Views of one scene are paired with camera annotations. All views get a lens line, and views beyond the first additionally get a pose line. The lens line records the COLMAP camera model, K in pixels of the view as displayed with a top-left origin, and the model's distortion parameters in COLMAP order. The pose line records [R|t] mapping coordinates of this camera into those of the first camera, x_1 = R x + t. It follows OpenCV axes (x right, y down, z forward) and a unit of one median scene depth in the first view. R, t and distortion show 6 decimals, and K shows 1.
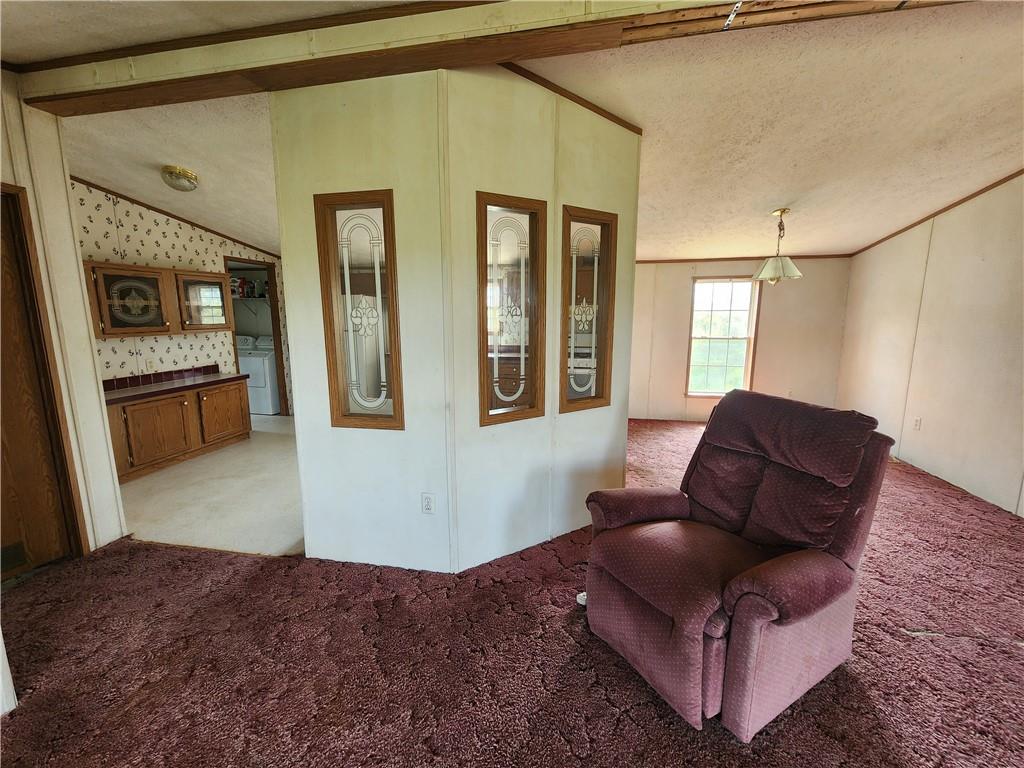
lens RADIAL K [[419.1, 0, 511.7], [0, 419.1, 380.4], [0, 0, 1]] dist [-0.001287, -0.000544]
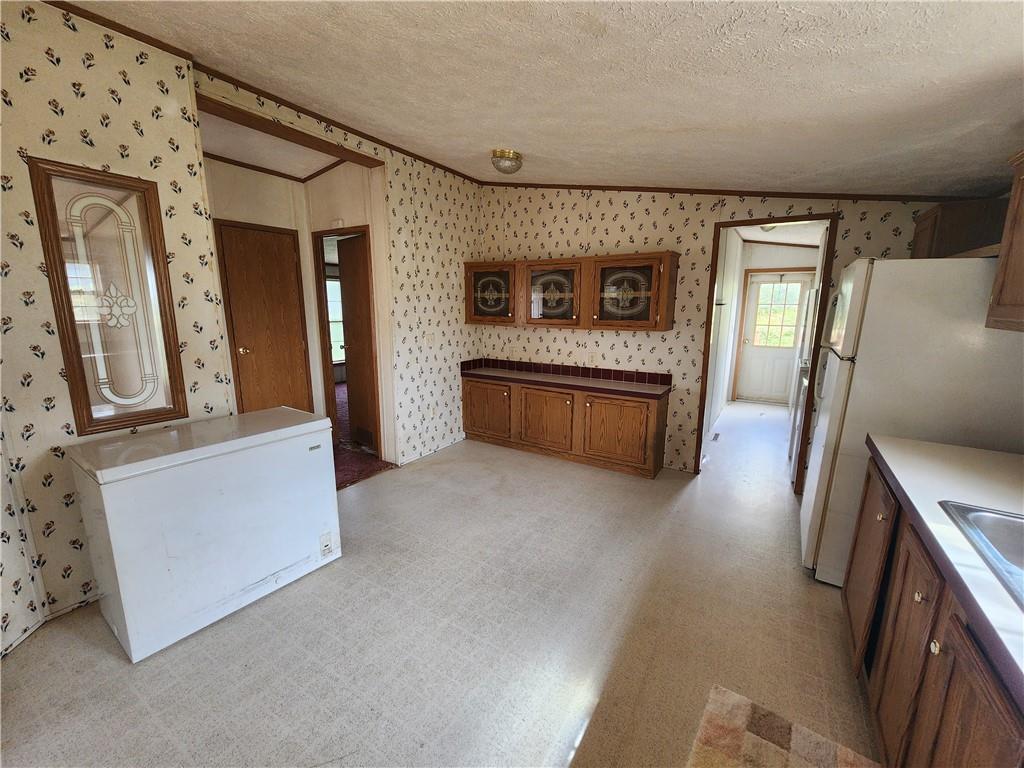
lens RADIAL K [[423.0, 0, 514.2], [0, 423.0, 381.6], [0, 0, 1]] dist [-0.001412, -0.000467]
pose [[-0.358079, 0.166181, -0.918784, 0.110713], [-0.159510, 0.958680, 0.235563, -0.168865], [0.919965, 0.230905, -0.316776, 1.031075]]
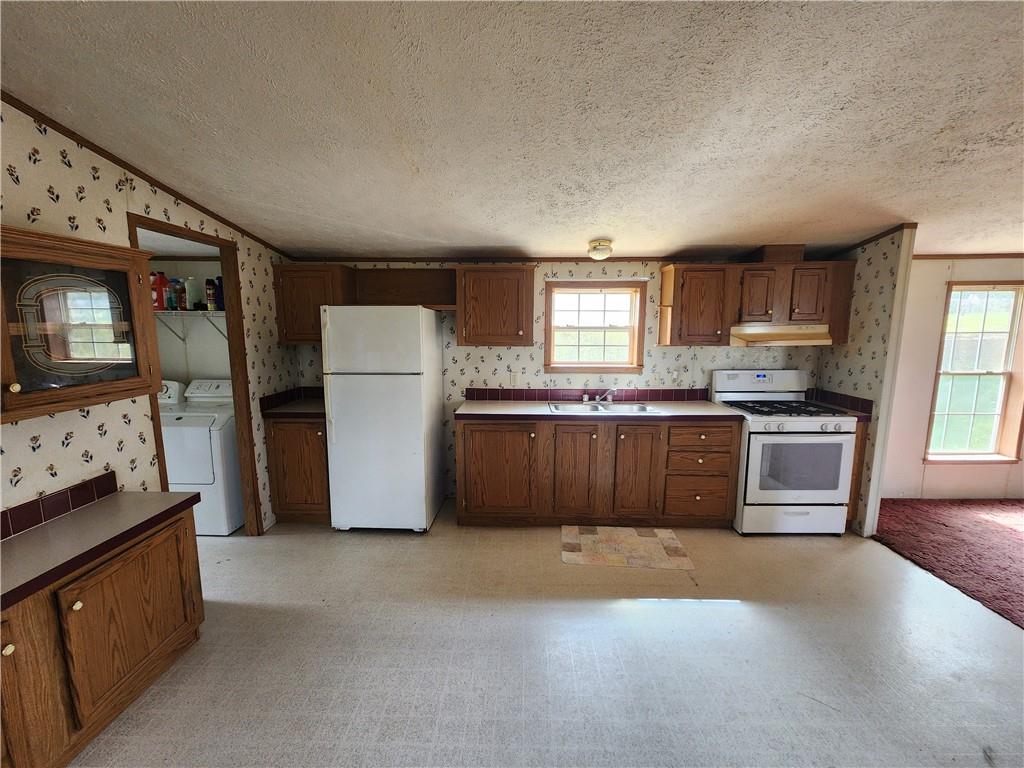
lens RADIAL K [[423.0, 0, 514.2], [0, 423.0, 381.6], [0, 0, 1]] dist [-0.001412, -0.000467]
pose [[0.984841, -0.024563, 0.171713, -0.400582], [0.029414, 0.999235, -0.025760, -0.109319], [-0.170949, 0.030420, 0.984810, 0.545055]]
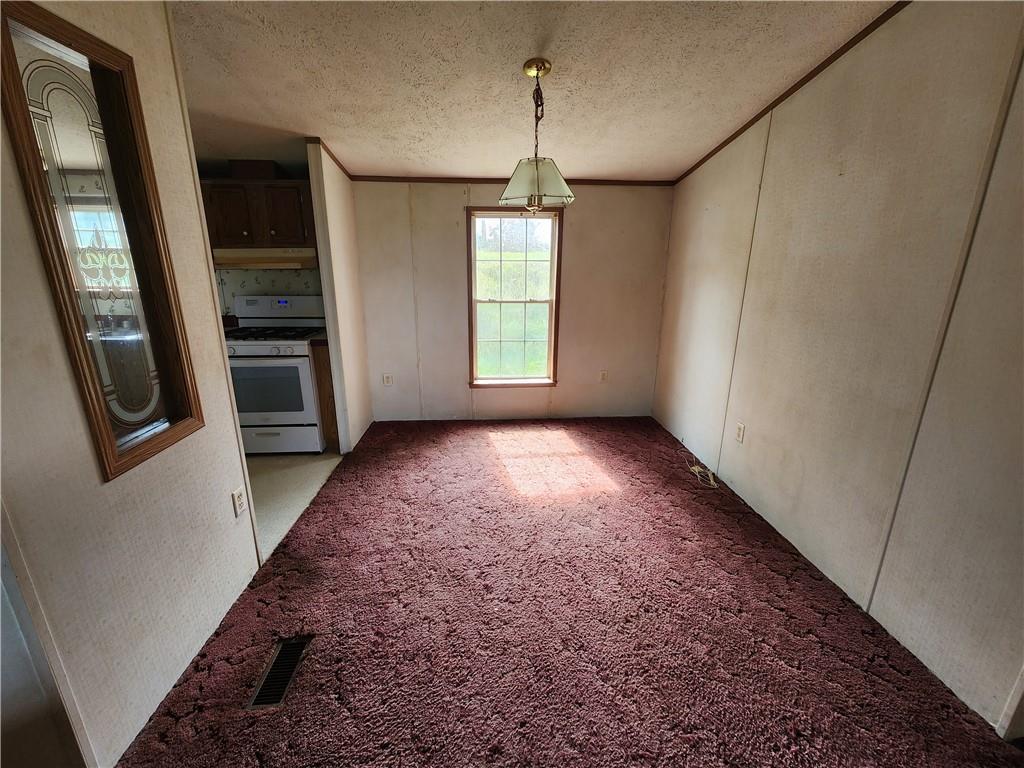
lens RADIAL K [[423.0, 0, 514.2], [0, 423.0, 381.6], [0, 0, 1]] dist [-0.001412, -0.000467]
pose [[0.964455, -0.060532, 0.257221, 0.366284], [0.030877, 0.992556, 0.117807, -0.060731], [-0.262437, -0.105678, 0.959145, 0.368228]]
